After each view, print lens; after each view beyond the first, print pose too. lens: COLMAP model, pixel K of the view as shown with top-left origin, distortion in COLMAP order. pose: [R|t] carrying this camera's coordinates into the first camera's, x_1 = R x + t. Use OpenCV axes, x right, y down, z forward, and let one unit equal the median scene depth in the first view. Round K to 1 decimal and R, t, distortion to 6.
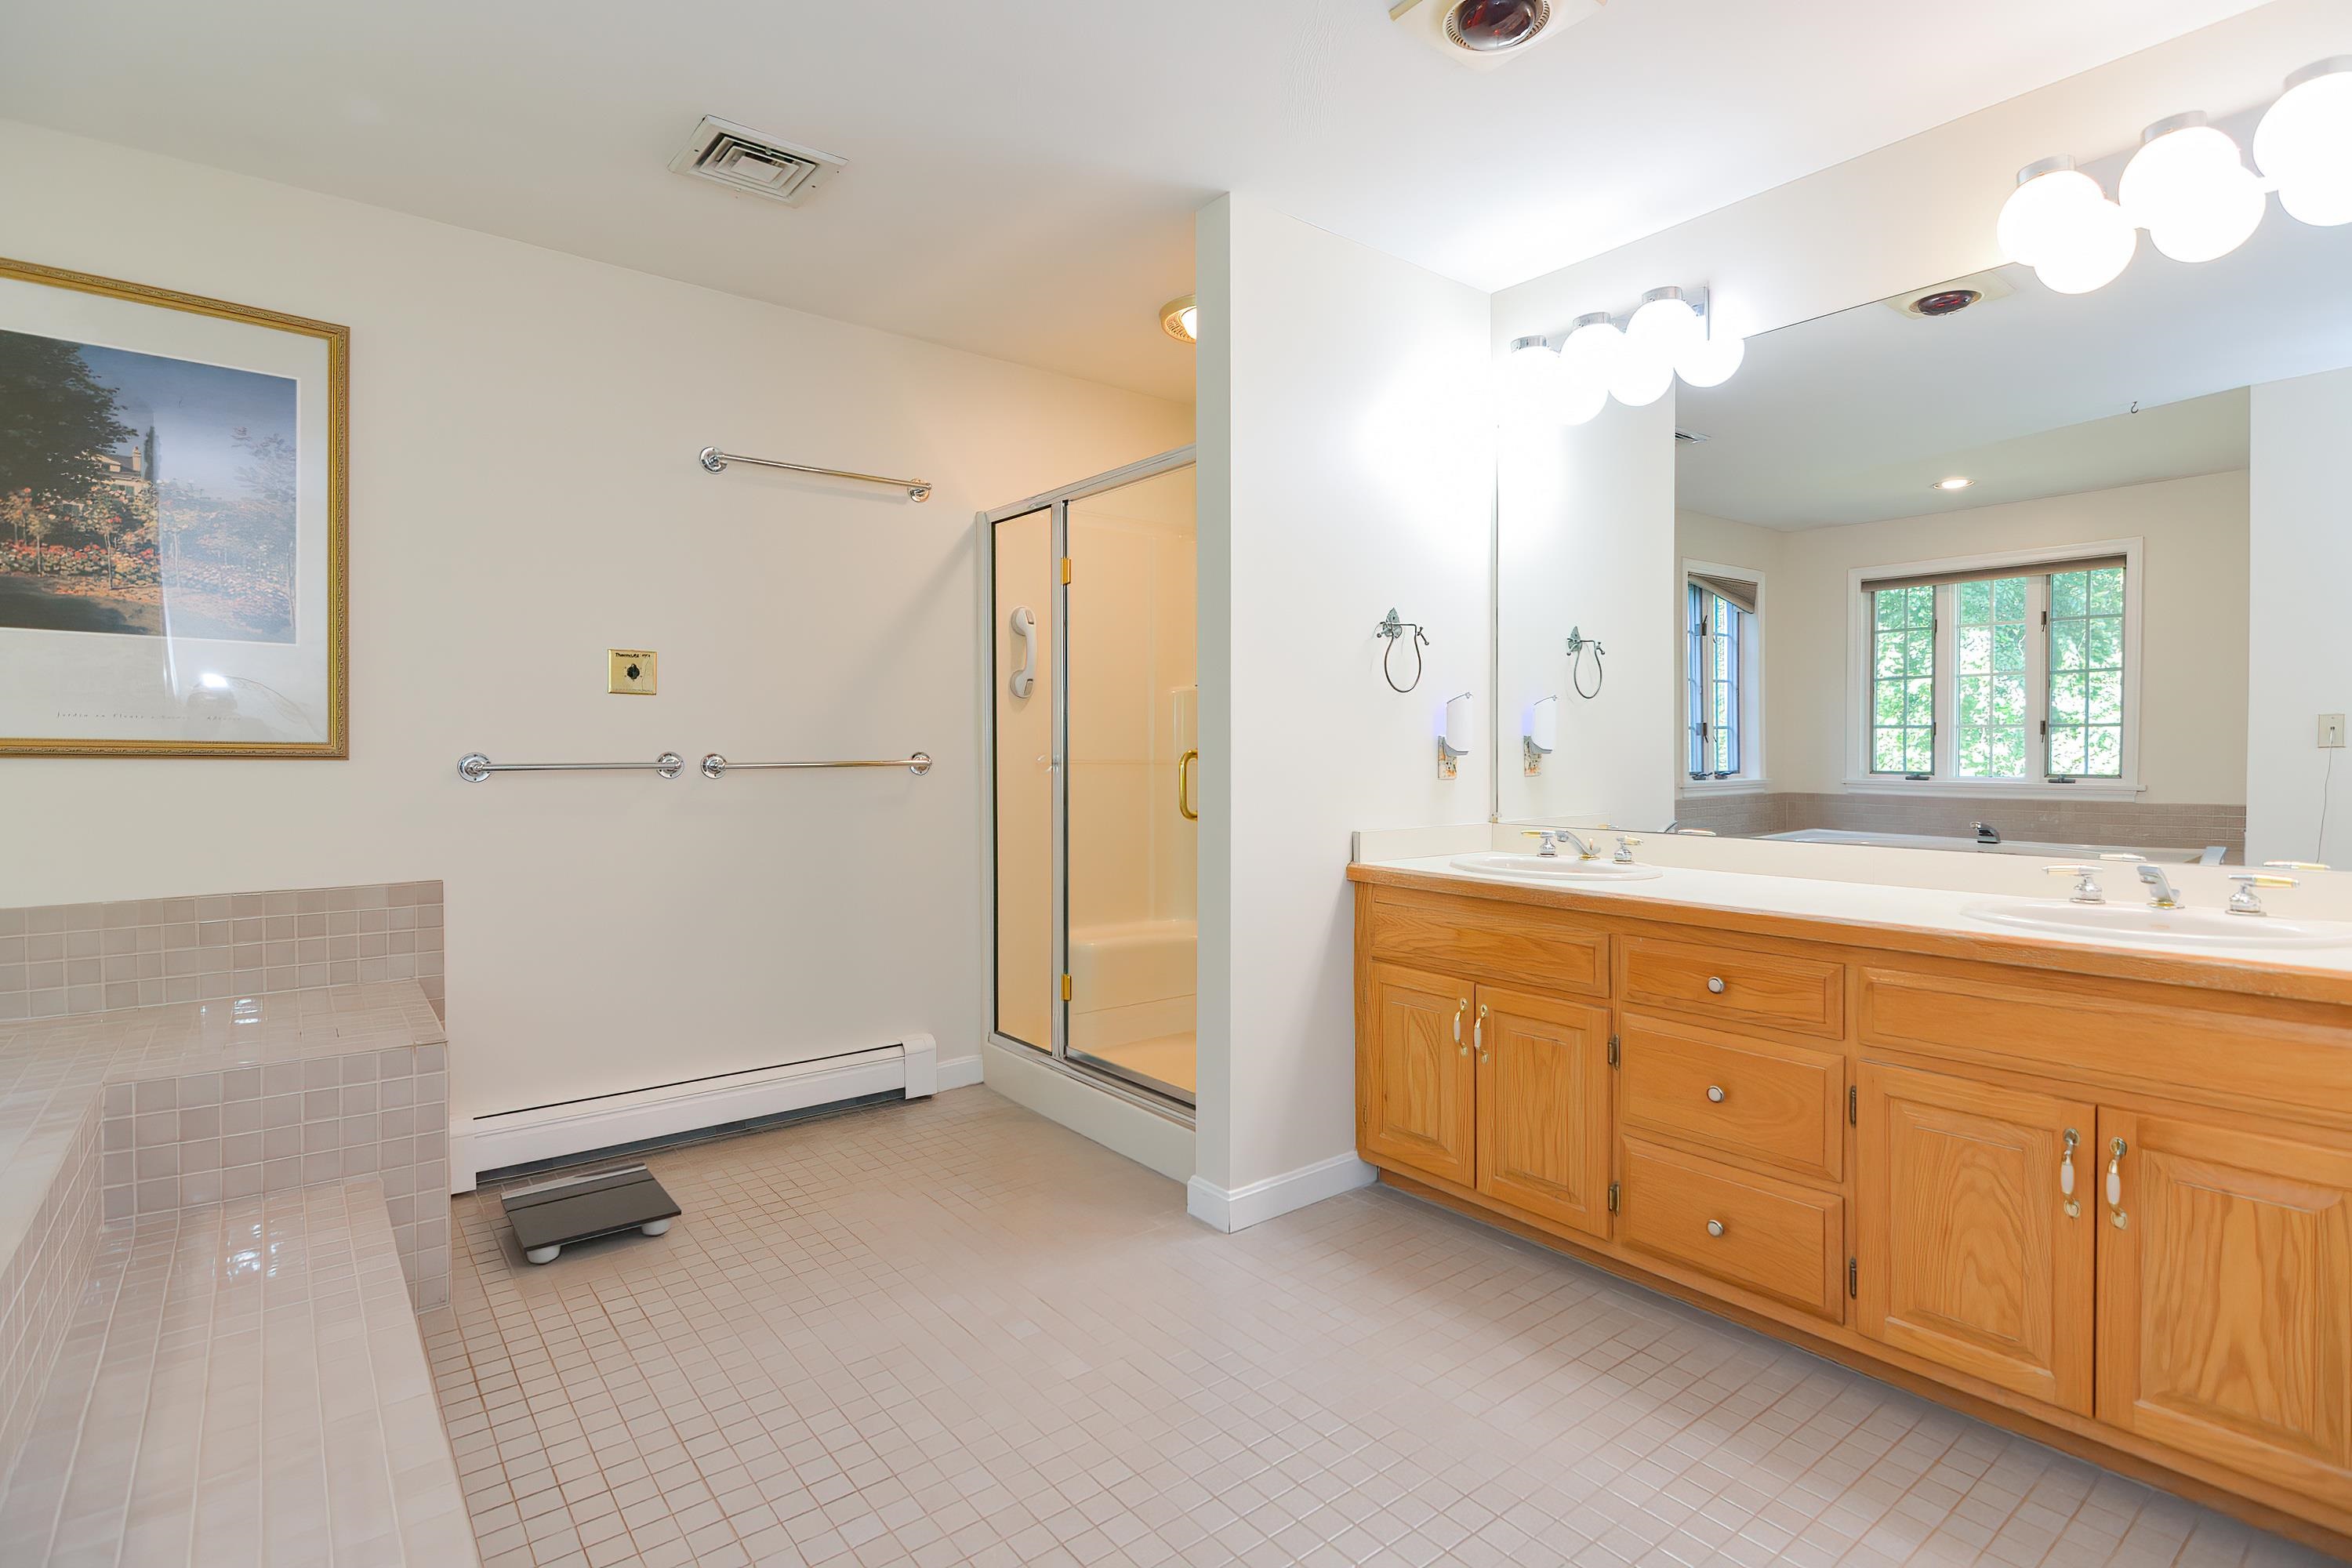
lens RADIAL K [[1135.2, 0, 1197.9], [0, 1135.2, 776.7], [0, 0, 1]] dist [0.013582, -0.001014]
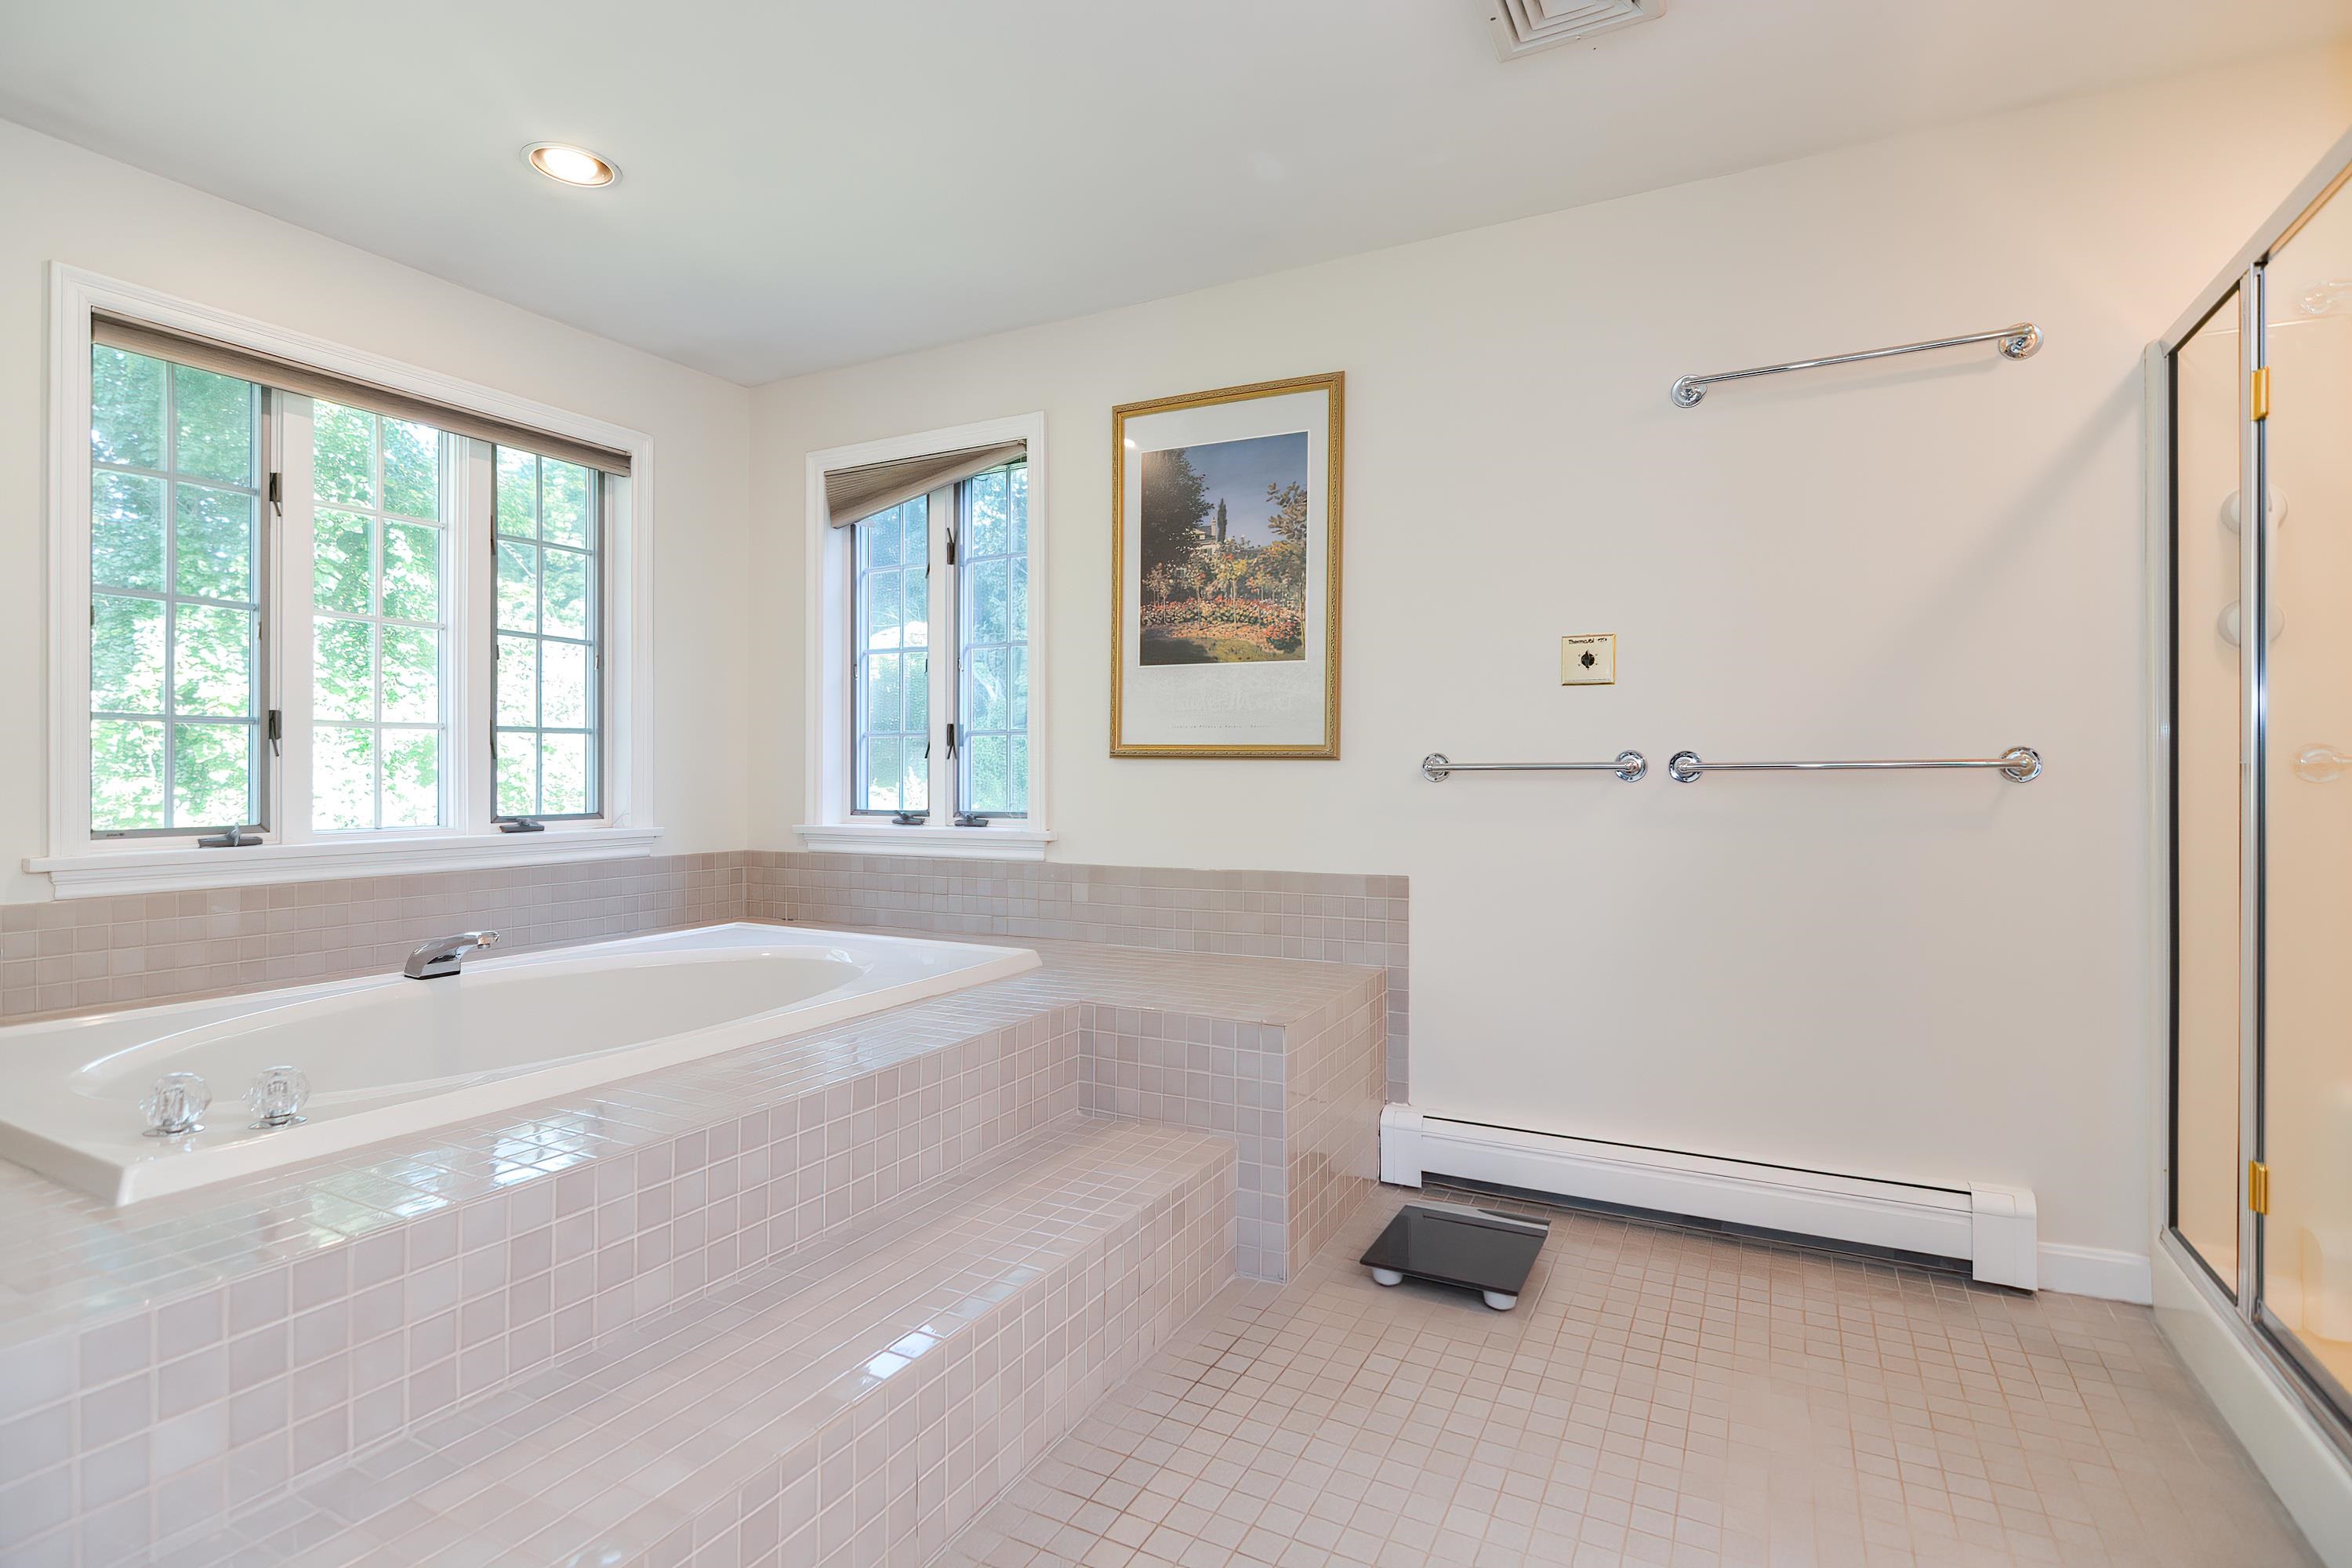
lens RADIAL K [[1135.2, 0, 1197.9], [0, 1135.2, 776.7], [0, 0, 1]] dist [0.013582, -0.001014]
pose [[0.413659, -0.001266, -0.910431, 0.209192], [-0.019966, 0.999746, -0.010461, 0.015842], [0.910213, 0.022505, 0.413528, 0.427625]]
